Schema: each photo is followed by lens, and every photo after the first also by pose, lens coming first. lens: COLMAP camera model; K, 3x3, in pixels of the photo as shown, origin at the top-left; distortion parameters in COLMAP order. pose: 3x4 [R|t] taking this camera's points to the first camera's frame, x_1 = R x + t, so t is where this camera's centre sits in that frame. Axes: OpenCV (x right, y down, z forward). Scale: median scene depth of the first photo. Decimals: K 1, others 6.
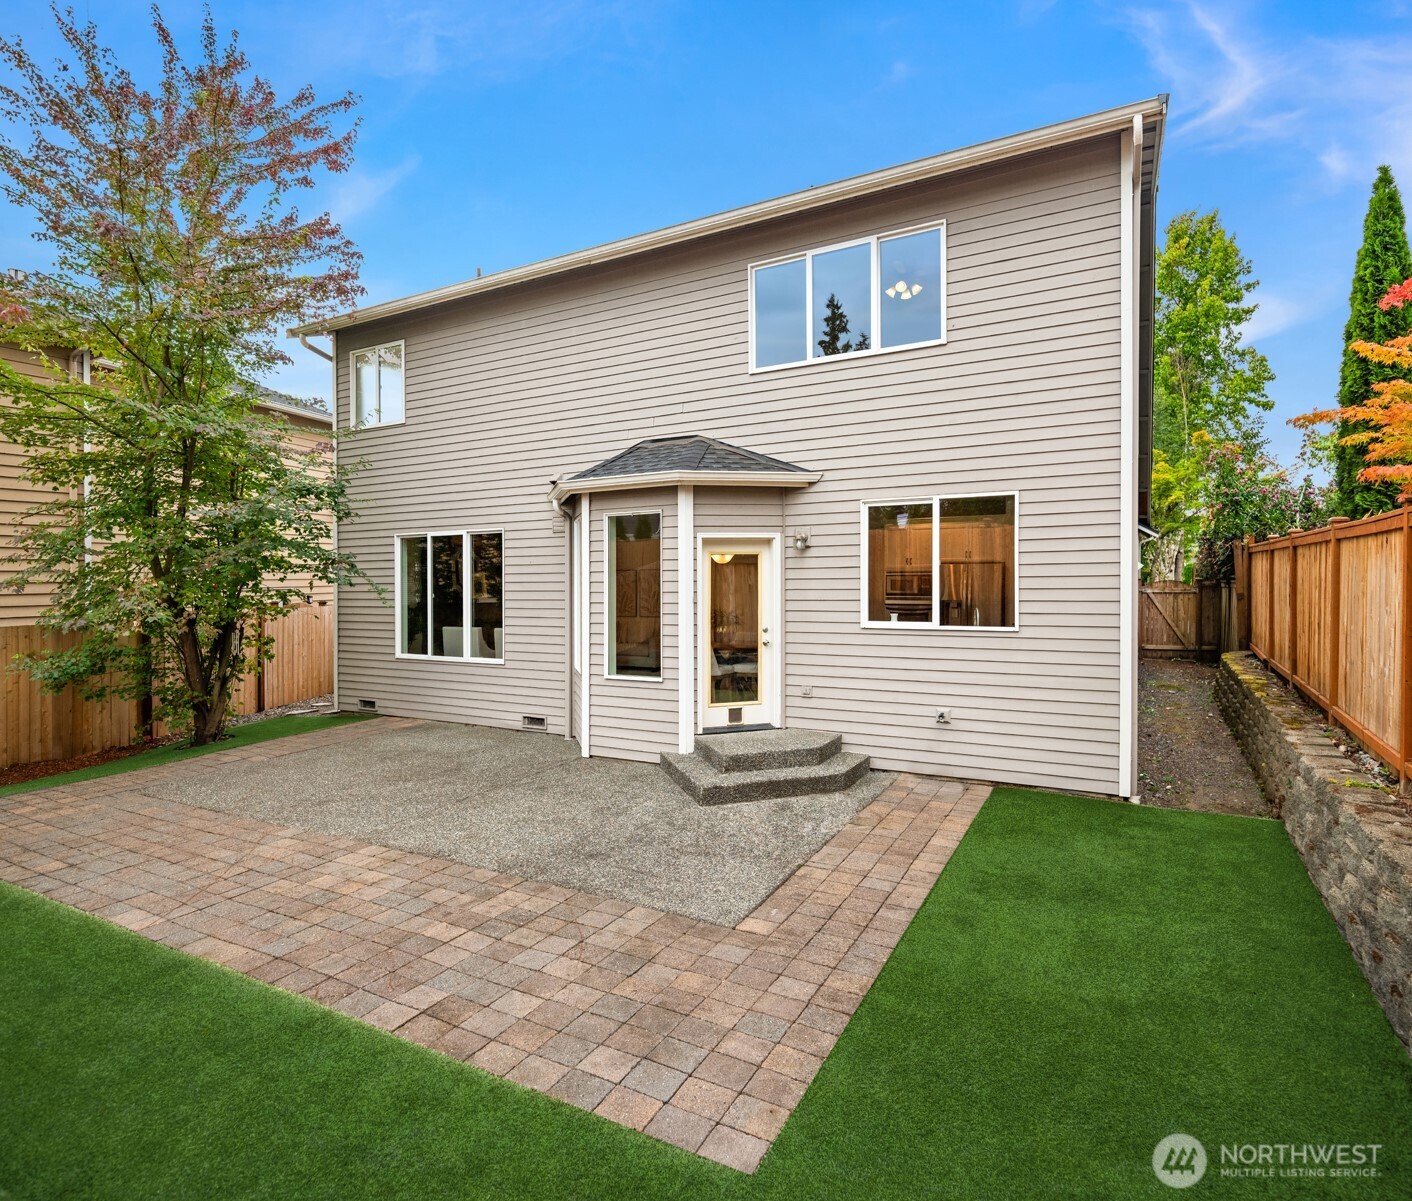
lens RADIAL K [[757.7, 0, 706.0], [0, 757.7, 600.5], [0, 0, 1]] dist [-0.003453, -0.001113]
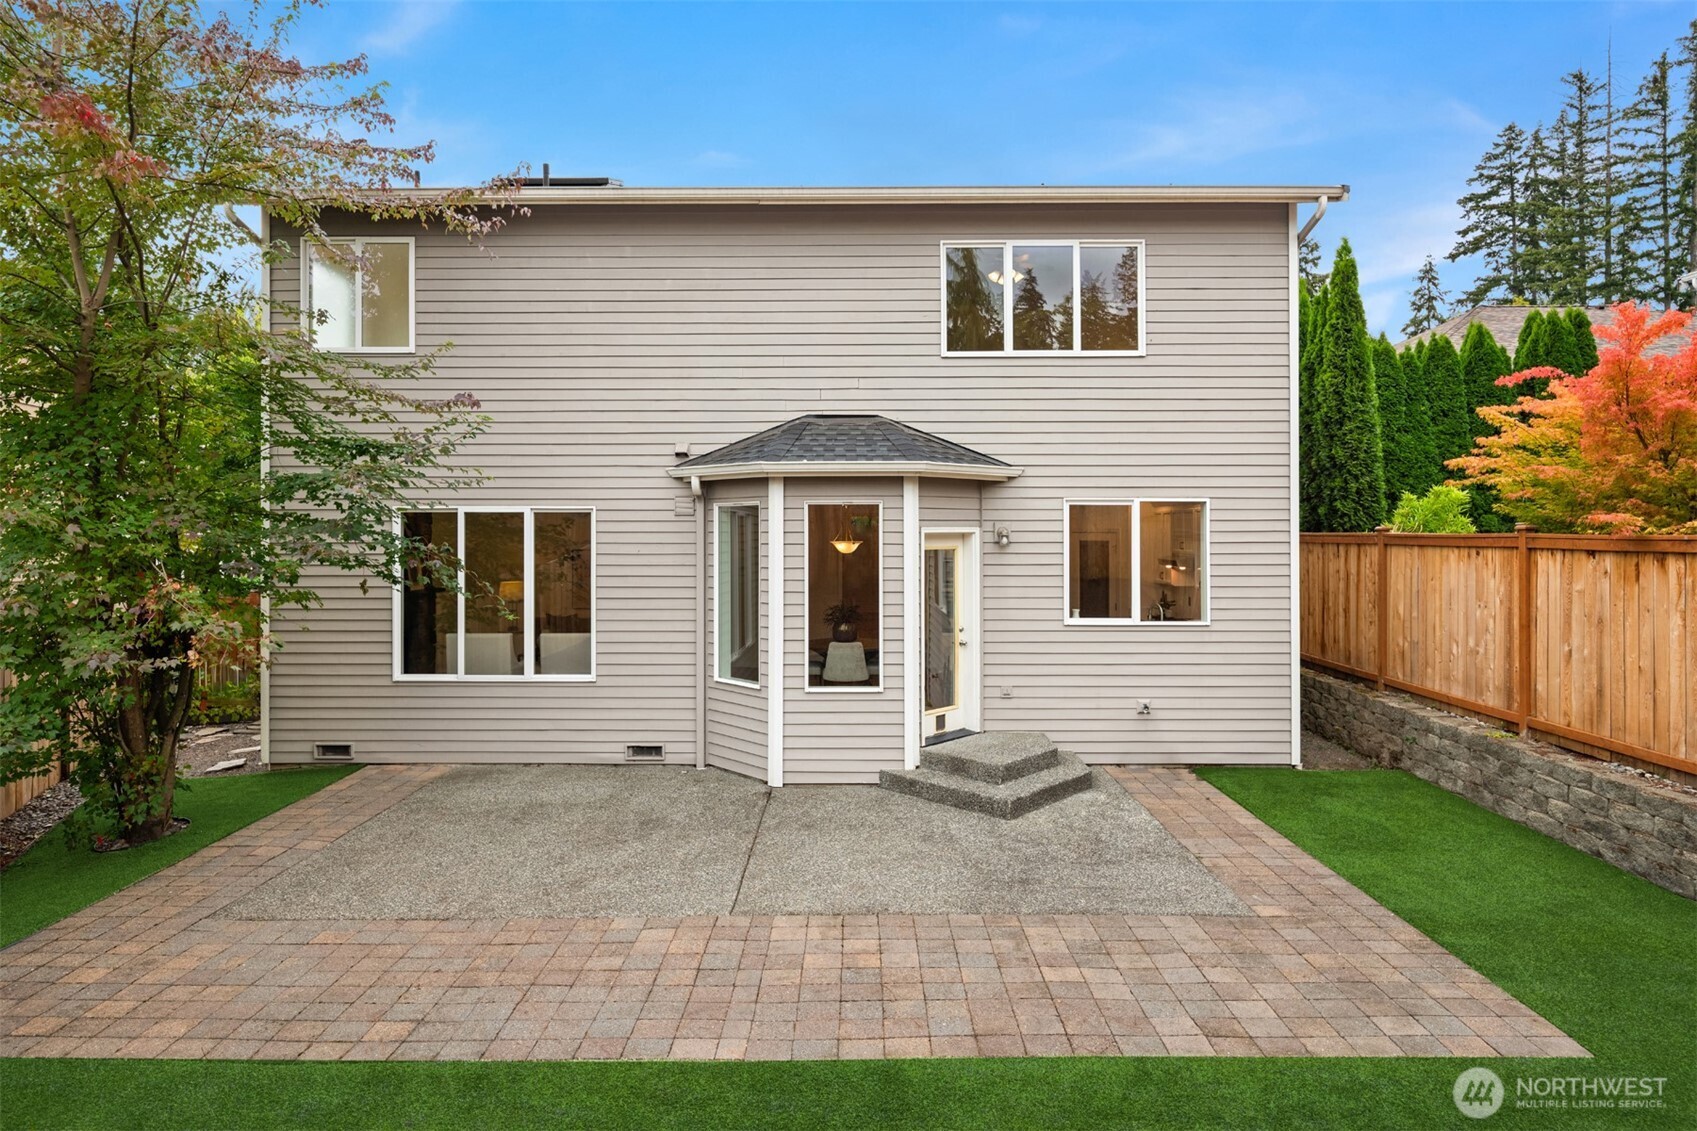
lens RADIAL K [[927.3, 0, 849.1], [0, 927.3, 552.3], [0, 0, 1]] dist [-0.000712, -0.002837]
pose [[0.883362, 0.003256, 0.468681, -0.667481], [0.003559, 0.999900, -0.013656, -0.047742], [-0.468679, 0.013731, 0.883262, 0.047876]]
